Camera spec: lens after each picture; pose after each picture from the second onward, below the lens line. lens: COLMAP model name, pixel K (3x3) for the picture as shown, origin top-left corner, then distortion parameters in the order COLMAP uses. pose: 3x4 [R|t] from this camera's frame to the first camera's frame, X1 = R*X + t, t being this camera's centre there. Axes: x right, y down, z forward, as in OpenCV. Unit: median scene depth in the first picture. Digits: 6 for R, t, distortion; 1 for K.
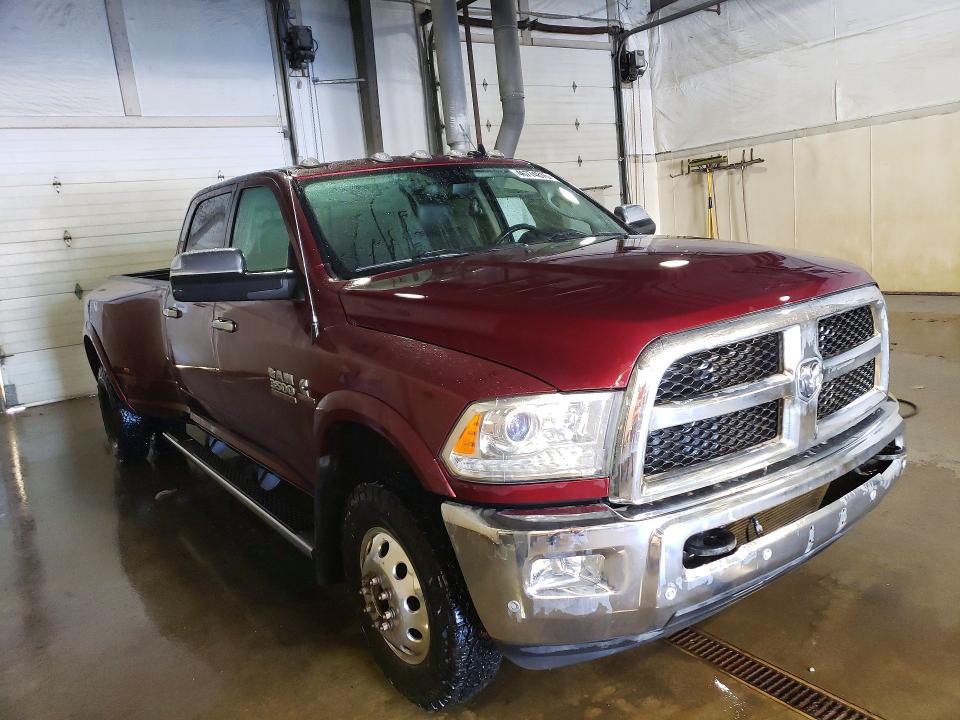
lens RADIAL K [[748.9, 0, 480.0], [0, 748.9, 360.0], [0, 0, 1]] dist [0.004104, 0.001429]
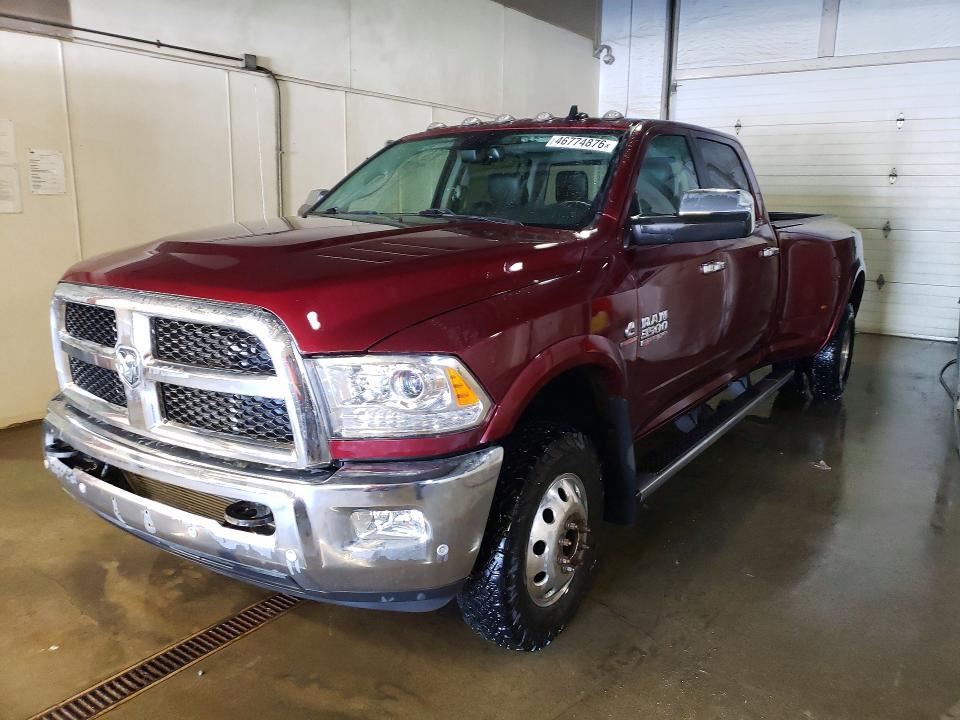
lens RADIAL K [[746.8, 0, 478.4], [0, 746.8, 334.6], [0, 0, 1]] dist [0.000822, 0.001353]
pose [[0.346003, 0.269086, -0.898818, 0.362476], [-0.214155, 0.955351, 0.203571, -0.078679], [0.913466, 0.122050, 0.388181, 0.244532]]
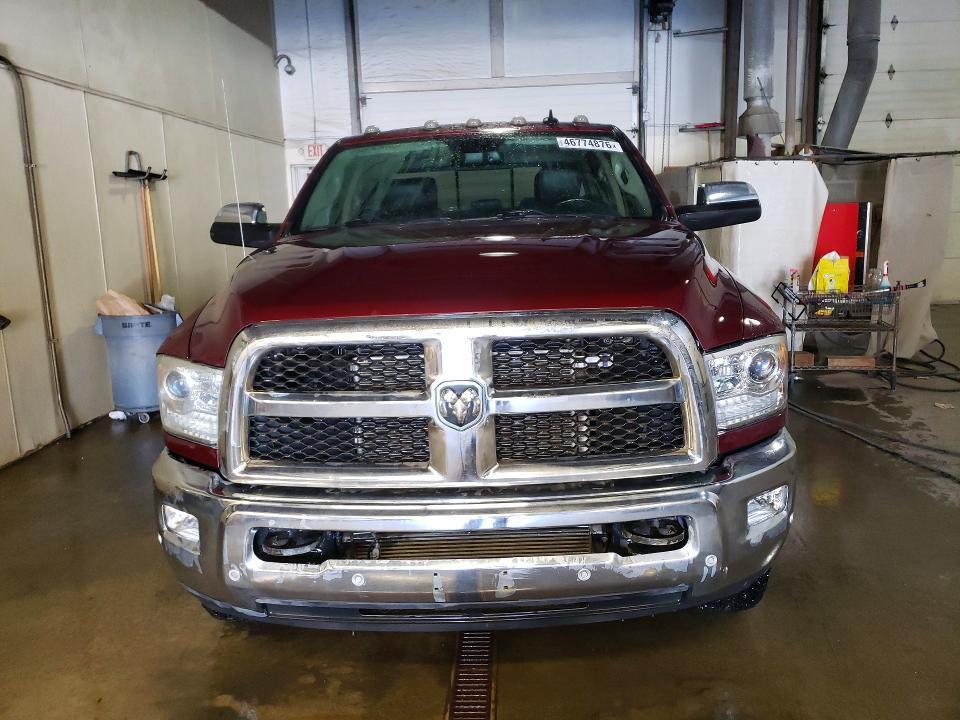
lens RADIAL K [[746.8, 0, 478.4], [0, 746.8, 334.6], [0, 0, 1]] dist [0.000822, 0.001353]
pose [[0.801871, 0.165909, -0.574002, 0.222431], [-0.146110, 0.985958, 0.080868, -0.030565], [0.579358, 0.019022, 0.814851, 0.075003]]
